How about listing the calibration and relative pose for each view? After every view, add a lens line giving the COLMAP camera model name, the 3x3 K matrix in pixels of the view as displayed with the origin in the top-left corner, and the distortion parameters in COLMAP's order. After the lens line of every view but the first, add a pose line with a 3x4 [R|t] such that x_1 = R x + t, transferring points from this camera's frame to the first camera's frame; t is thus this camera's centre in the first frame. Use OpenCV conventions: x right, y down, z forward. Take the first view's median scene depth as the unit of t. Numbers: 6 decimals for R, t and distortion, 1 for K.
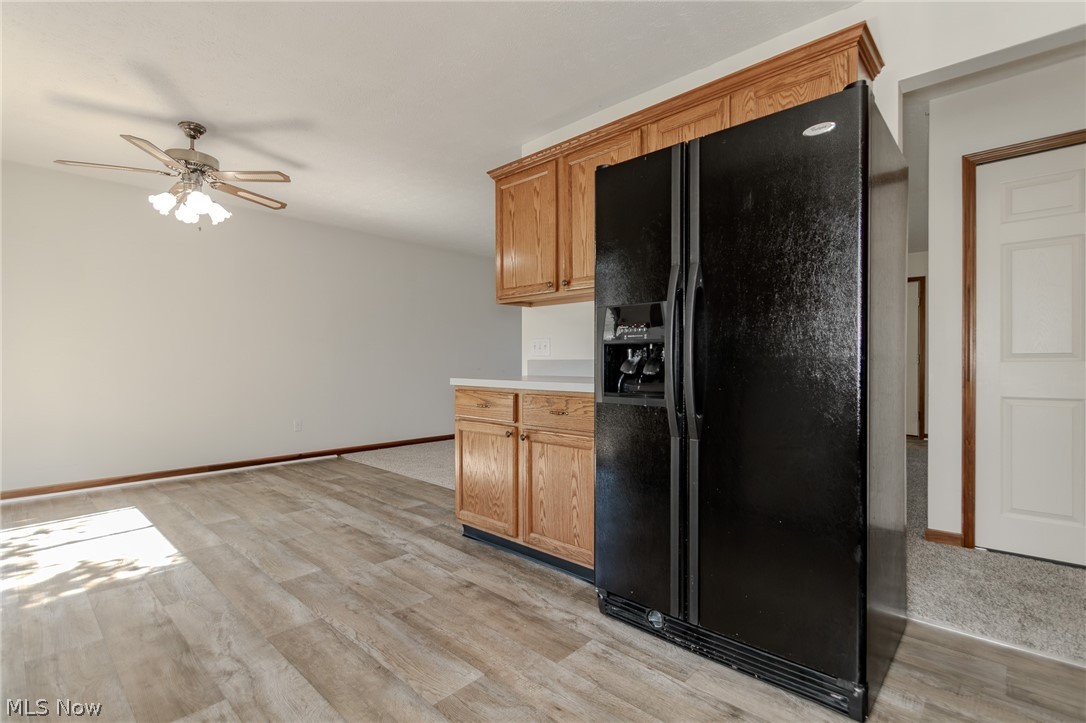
lens RADIAL K [[506.6, 0, 533.9], [0, 506.6, 379.3], [0, 0, 1]] dist [0.009884, -0.002742]
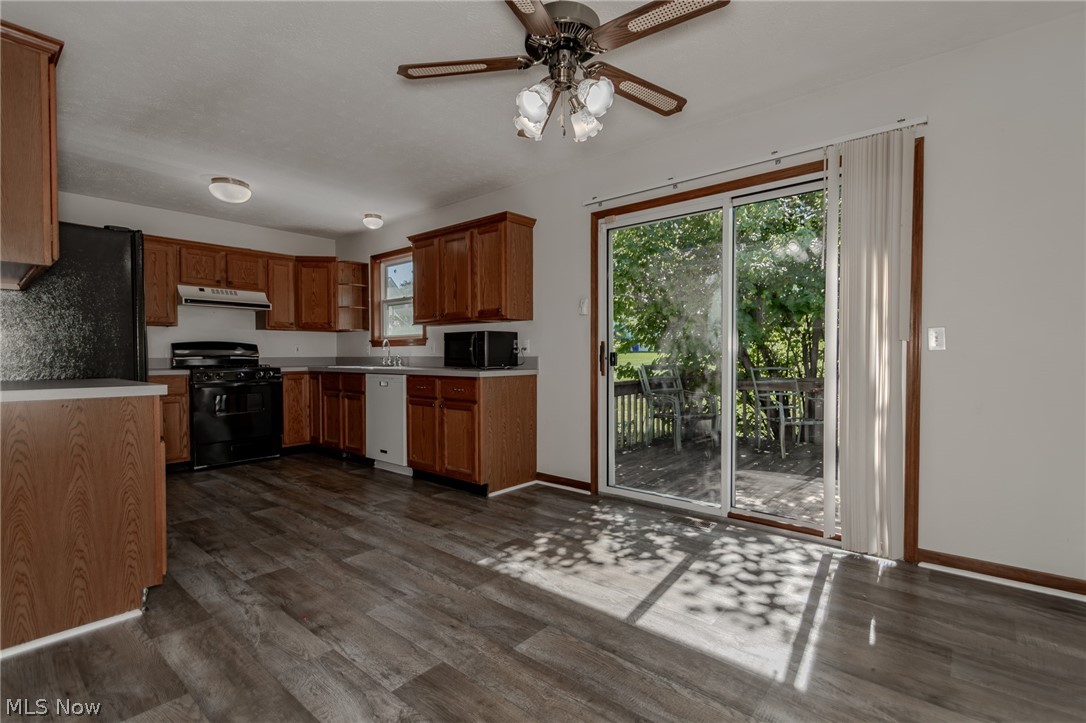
lens RADIAL K [[506.6, 0, 540.1], [0, 506.6, 361.3], [0, 0, 1]] dist [0.009884, -0.002742]
pose [[-0.997995, 0.005661, -0.063037, -0.741628], [0.002877, 0.999020, 0.044166, -0.073956], [0.063225, 0.043896, -0.997033, 1.999386]]
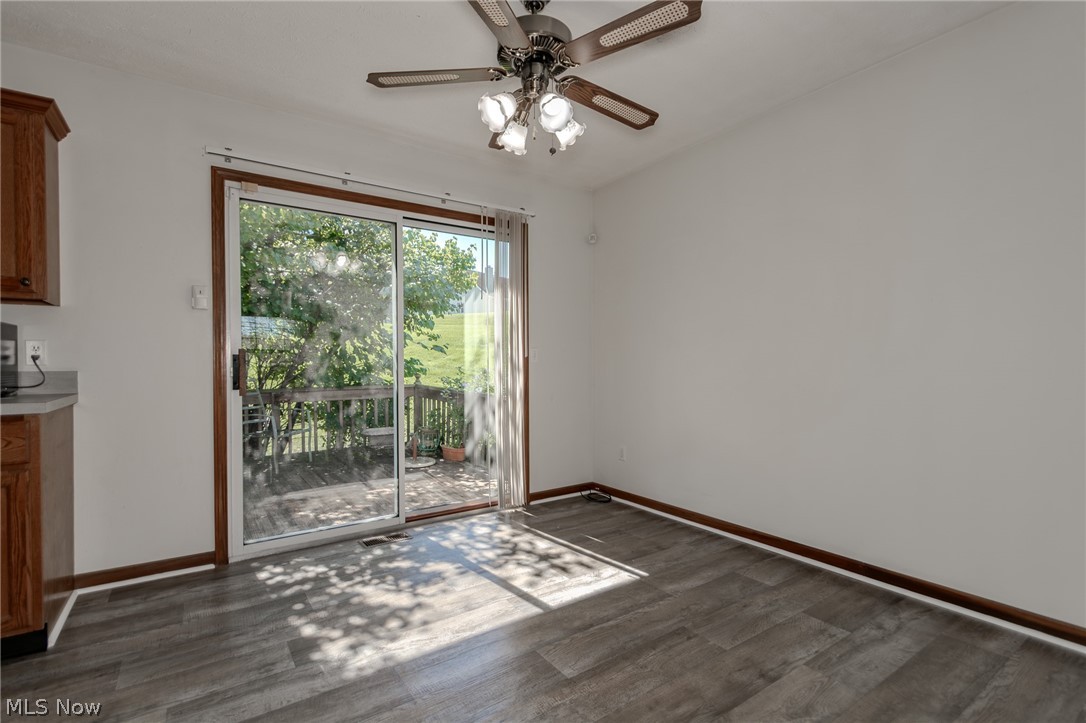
lens RADIAL K [[506.6, 0, 549.2], [0, 506.6, 362.8], [0, 0, 1]] dist [0.009884, -0.002742]
pose [[-0.183884, 0.000476, -0.982948, -0.092601], [-0.025907, 0.999650, 0.005331, -0.060577], [0.982607, 0.026445, -0.183807, 1.403618]]
